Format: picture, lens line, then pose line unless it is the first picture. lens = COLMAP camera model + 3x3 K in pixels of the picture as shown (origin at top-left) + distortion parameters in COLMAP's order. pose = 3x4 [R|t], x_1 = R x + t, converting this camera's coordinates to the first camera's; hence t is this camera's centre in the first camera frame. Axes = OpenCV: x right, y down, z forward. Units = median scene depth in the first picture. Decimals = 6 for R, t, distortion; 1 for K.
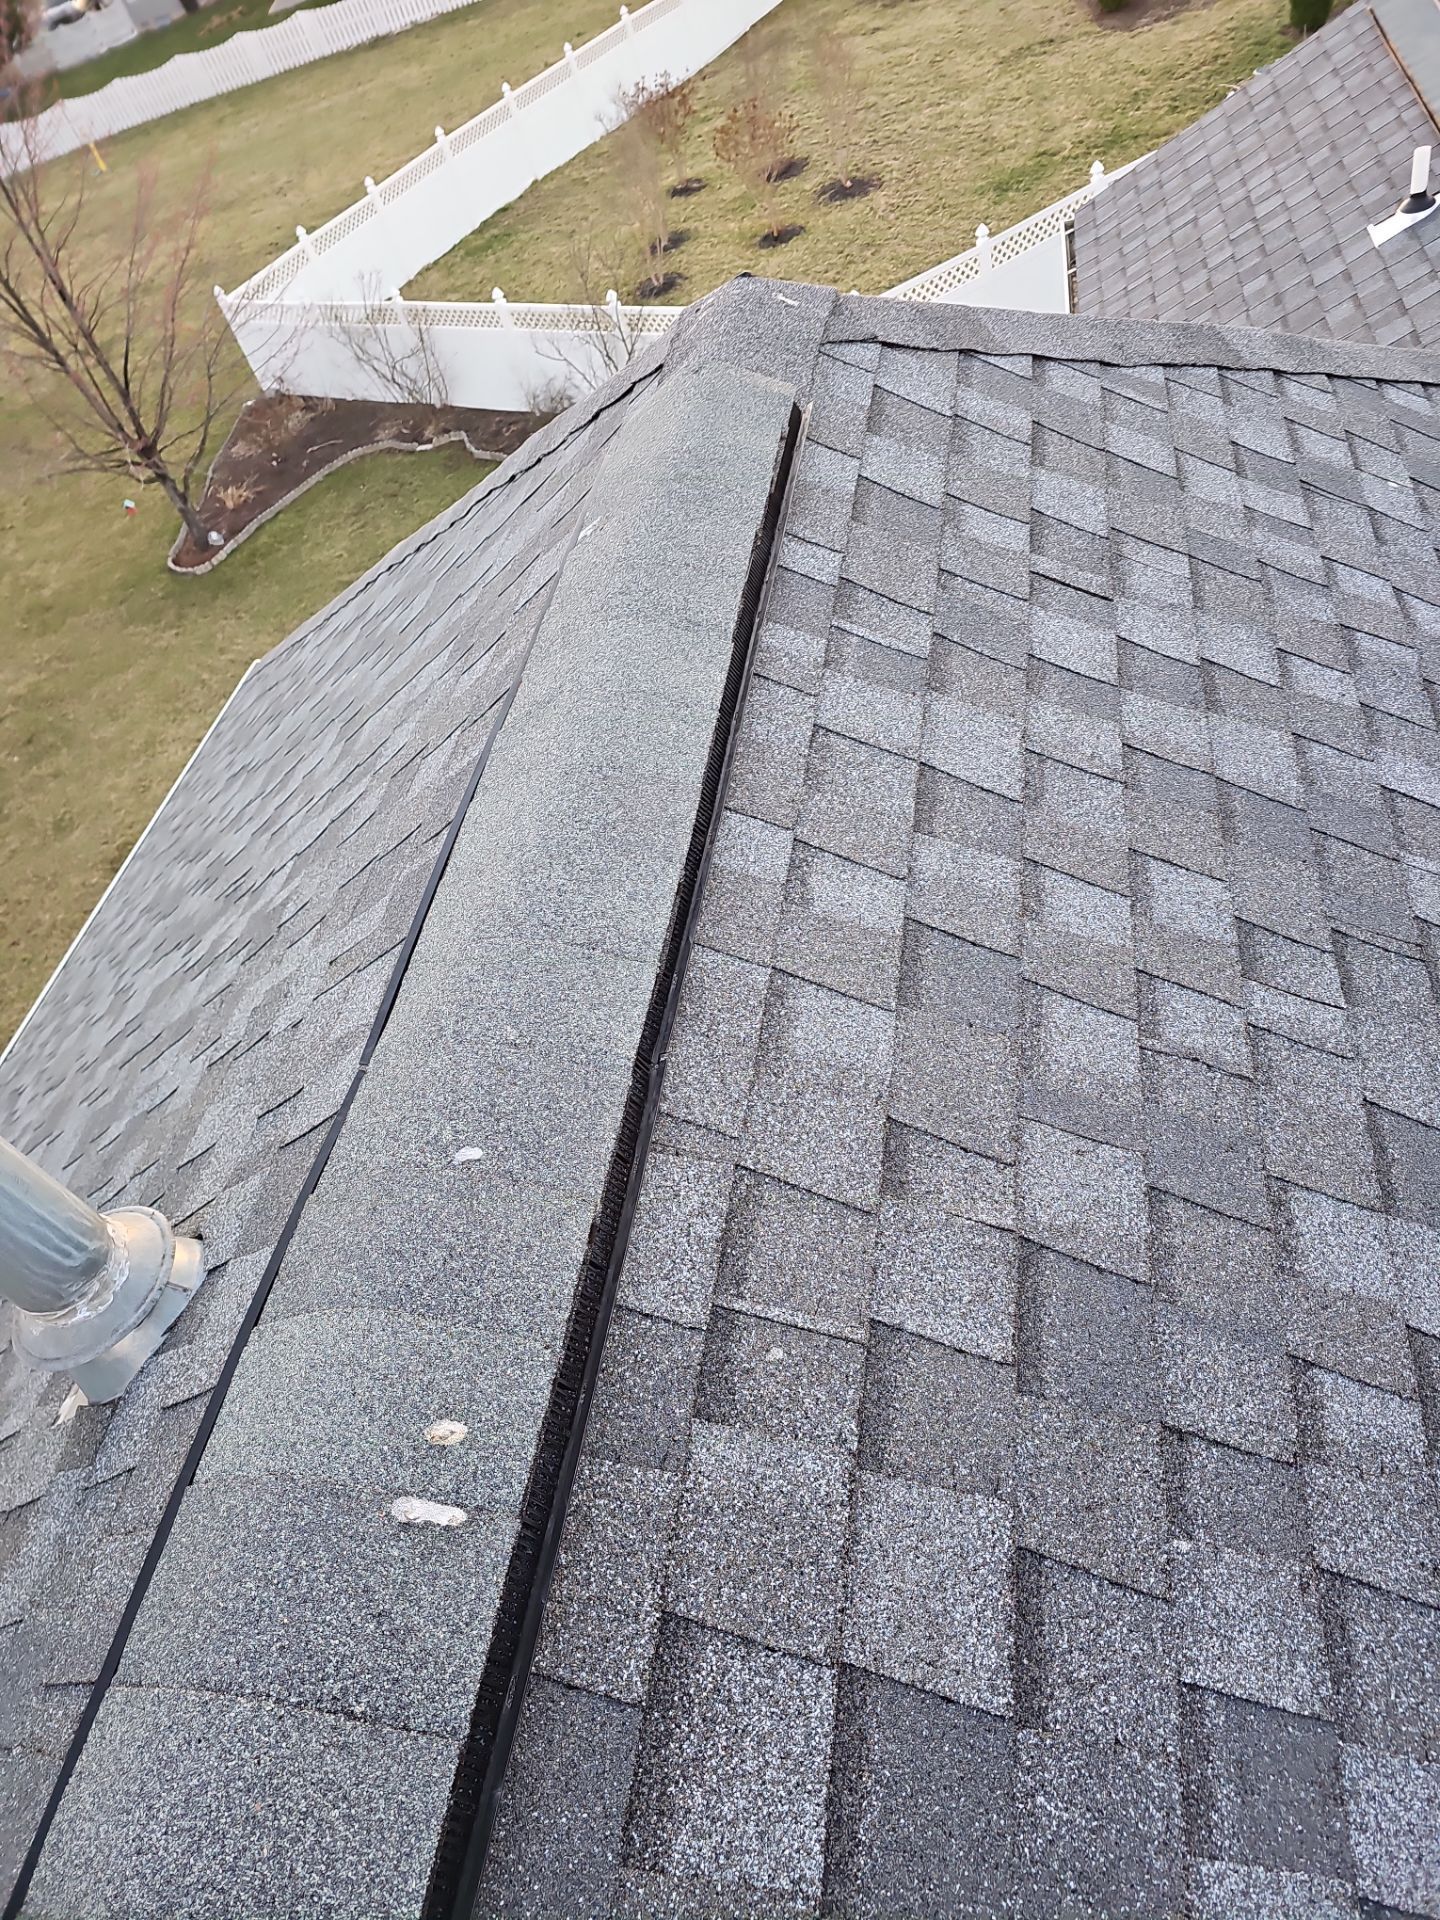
lens RADIAL K [[1260.9, 0, 736.8], [0, 1260.9, 940.4], [0, 0, 1]] dist [0.037942, -0.030106]
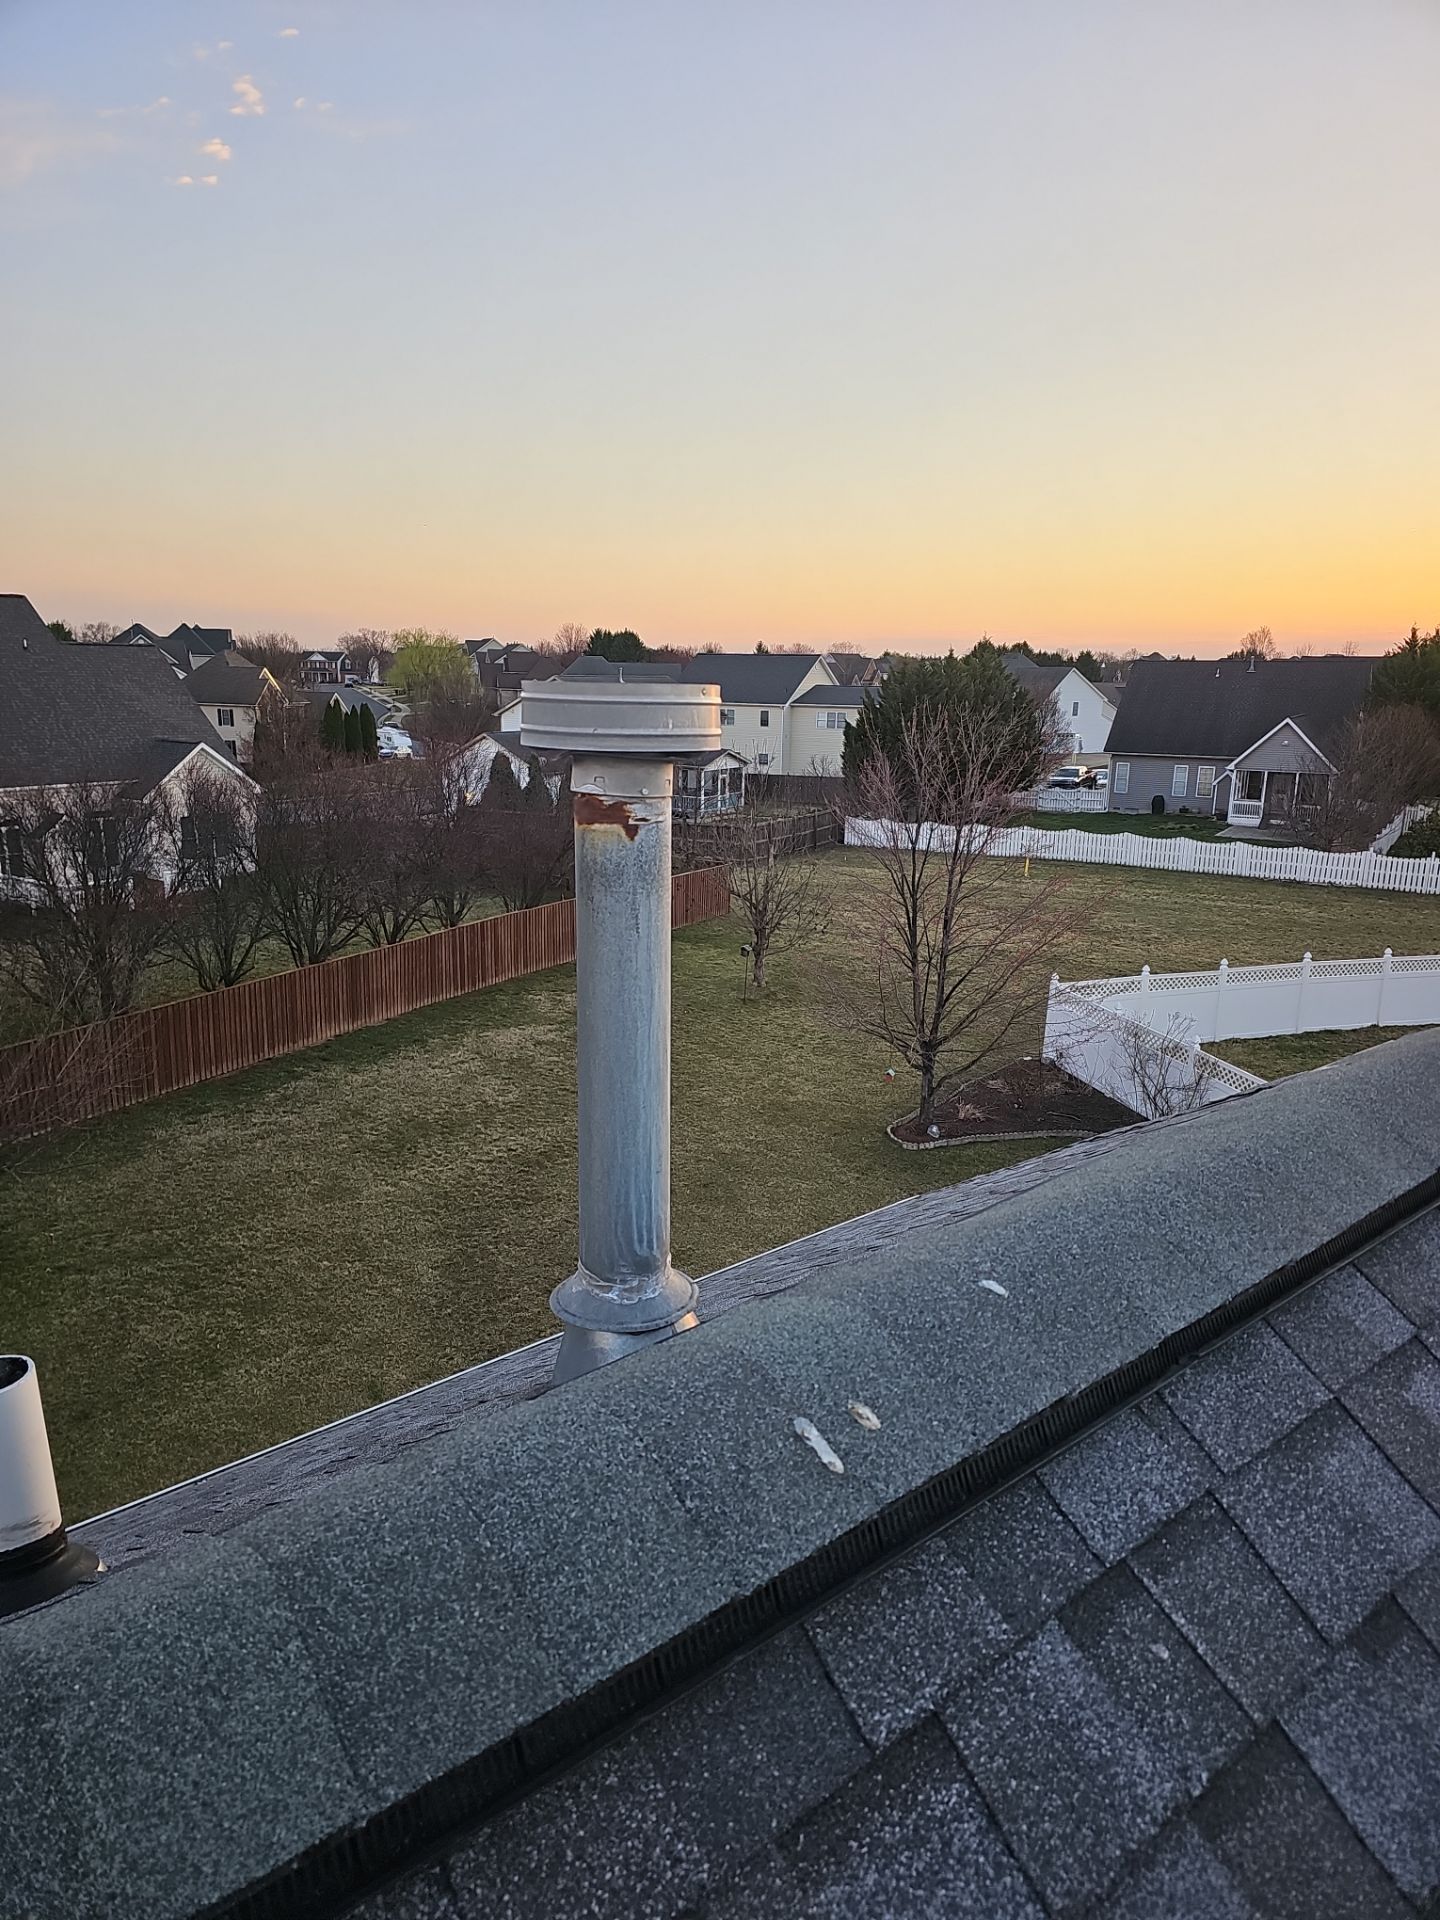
lens RADIAL K [[1260.9, 0, 716.2], [0, 1260.9, 961.7], [0, 0, 1]] dist [0.037942, -0.030106]
pose [[0.729735, 0.401201, -0.553646, 0.094573], [-0.624382, 0.721008, -0.300490, 0.396571], [0.278627, 0.564965, 0.776648, -0.072512]]
